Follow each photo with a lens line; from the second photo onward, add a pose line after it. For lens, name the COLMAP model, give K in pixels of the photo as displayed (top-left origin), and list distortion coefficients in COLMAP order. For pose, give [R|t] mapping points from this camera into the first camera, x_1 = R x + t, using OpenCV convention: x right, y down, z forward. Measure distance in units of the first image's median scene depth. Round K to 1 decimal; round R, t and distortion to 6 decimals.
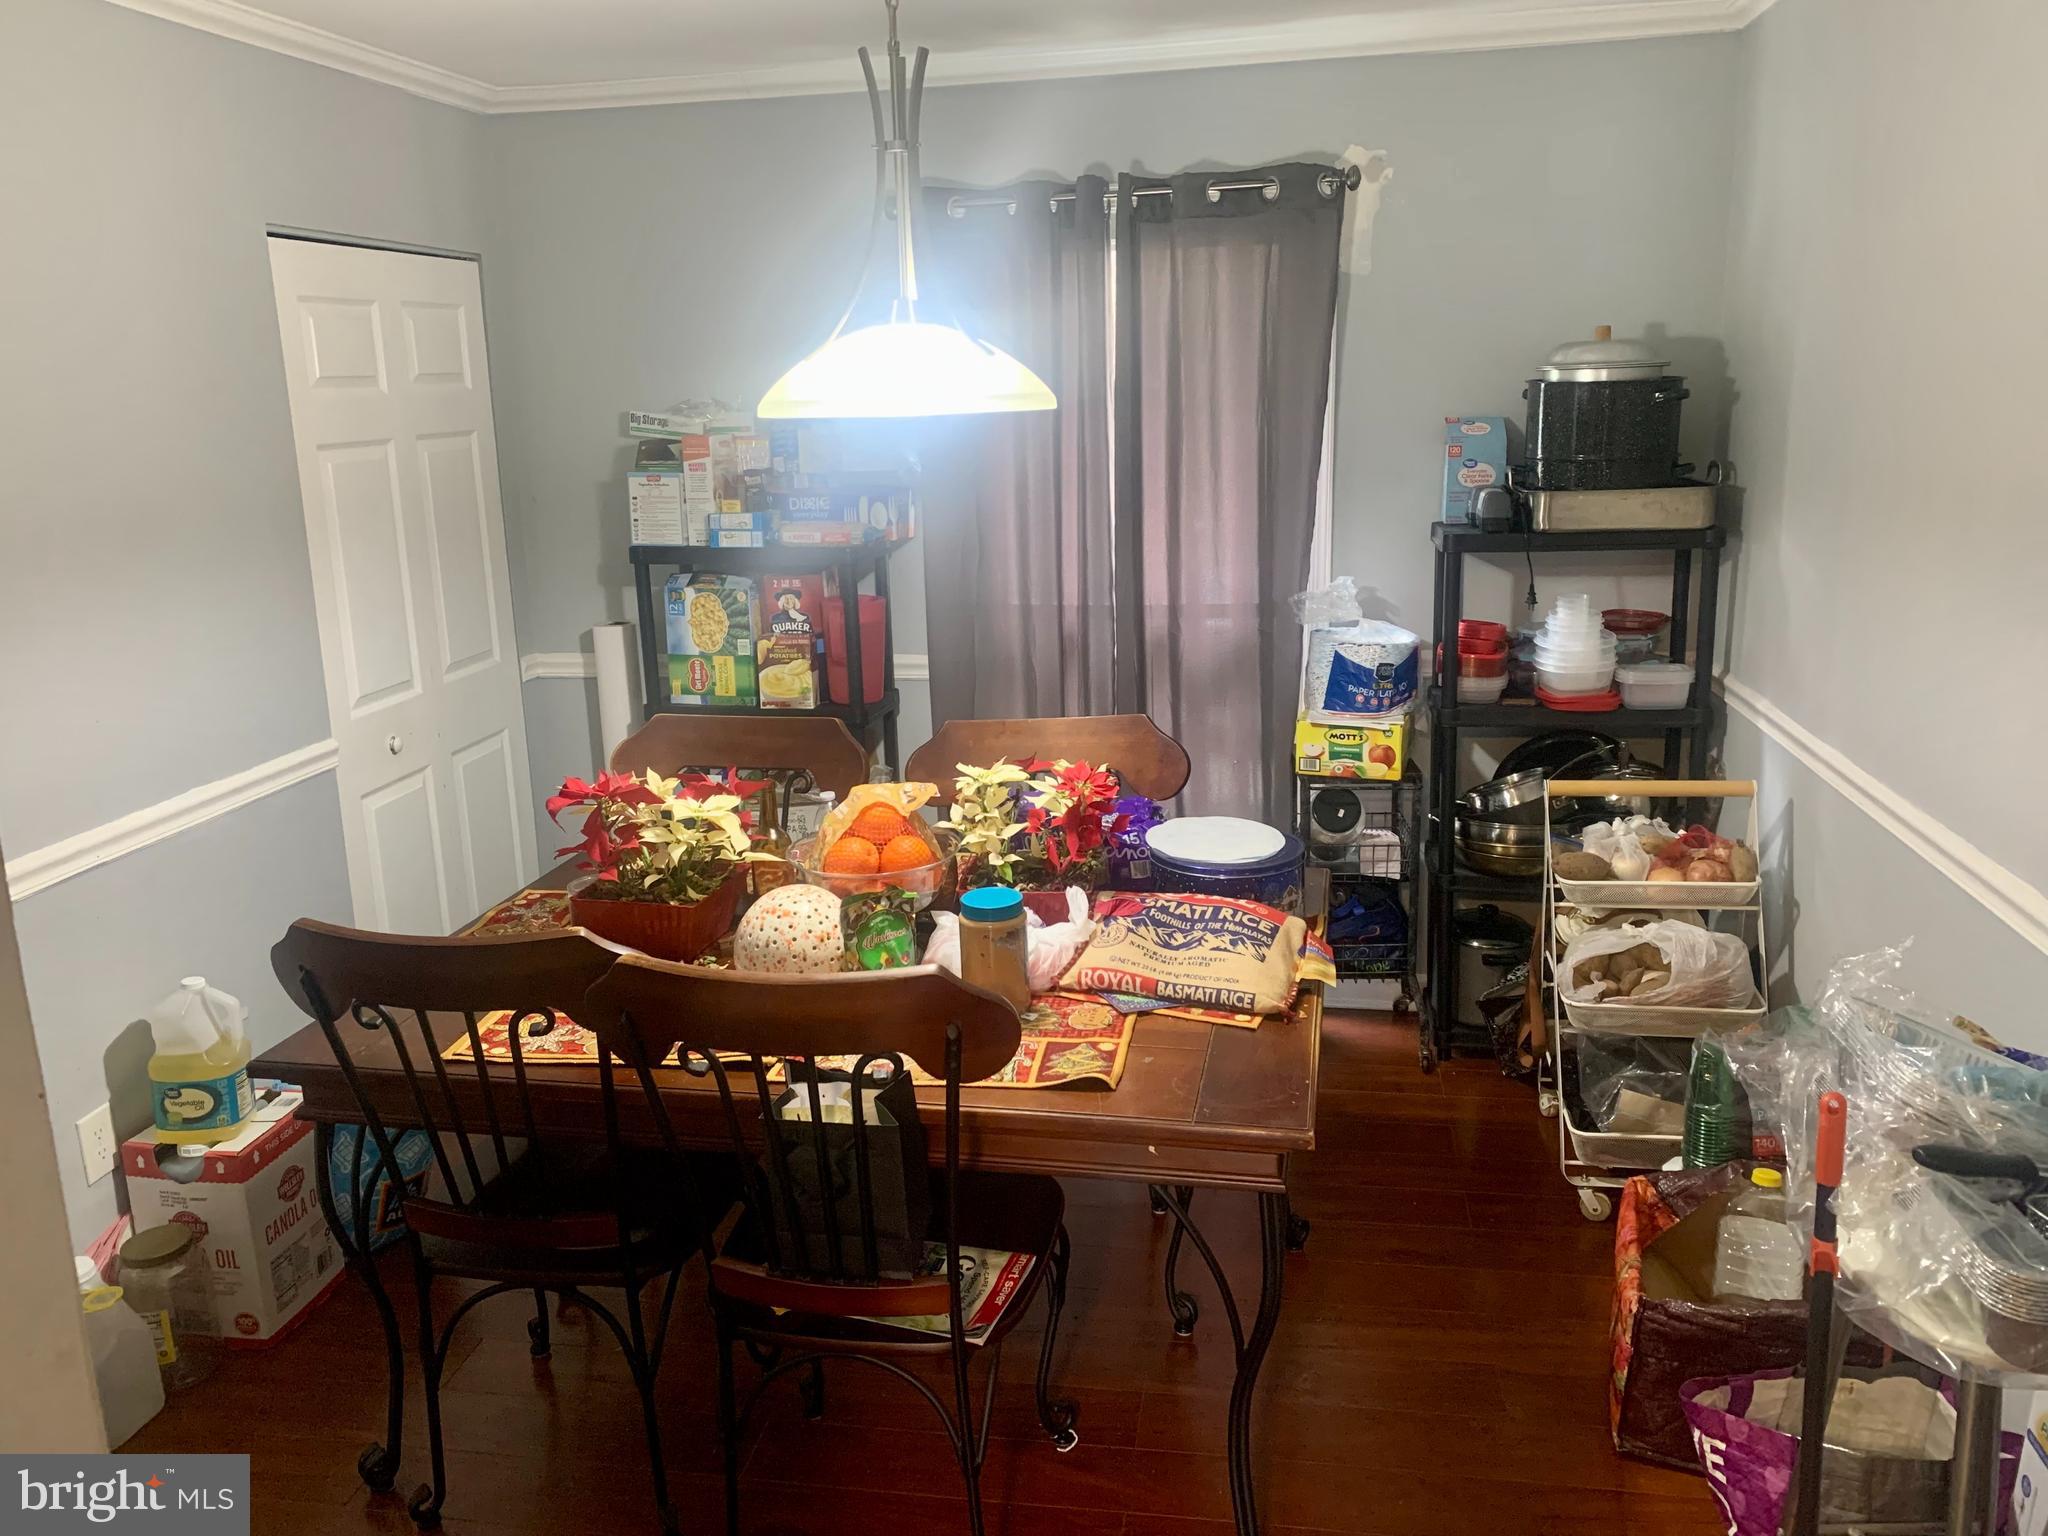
lens RADIAL K [[1580.8, 0, 1024.0], [0, 1580.8, 768.0], [0, 0, 1]] dist [0.129012, -0.351400]
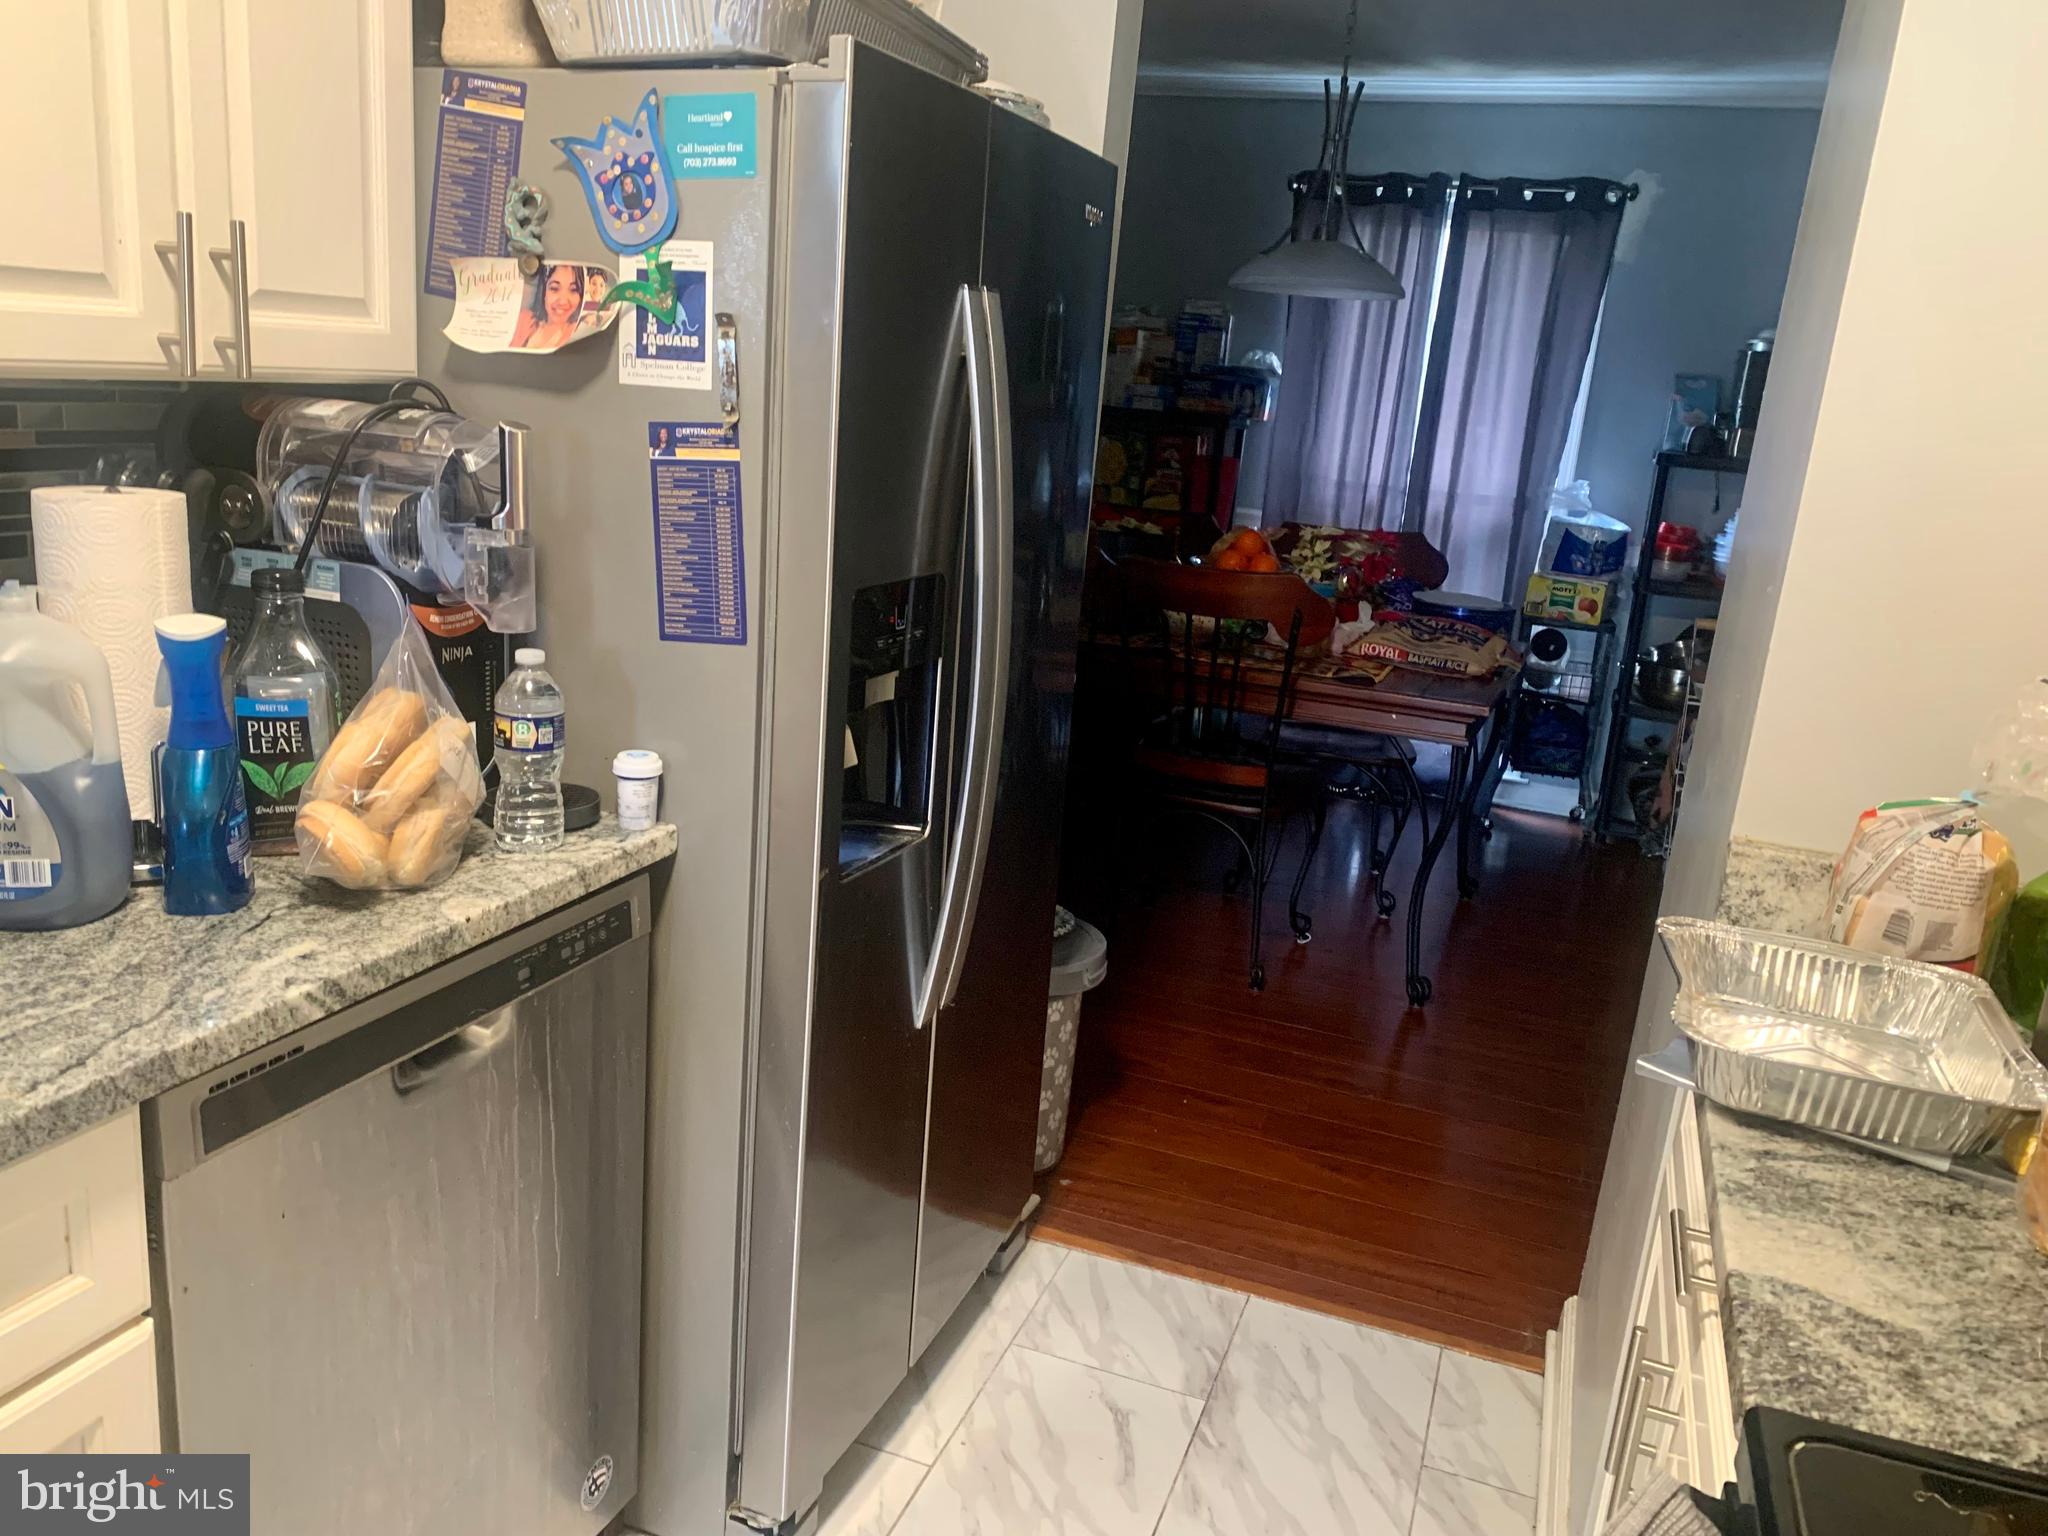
lens RADIAL K [[1533.4, 0, 1005.6], [0, 1533.4, 771.0], [0, 0, 1]] dist [-0.010000, 0.000247]
pose [[0.973769, 0.156460, -0.165207, -0.025110], [-0.153242, 0.987666, 0.032129, 0.160482], [0.168196, -0.005969, 0.985736, -0.382447]]
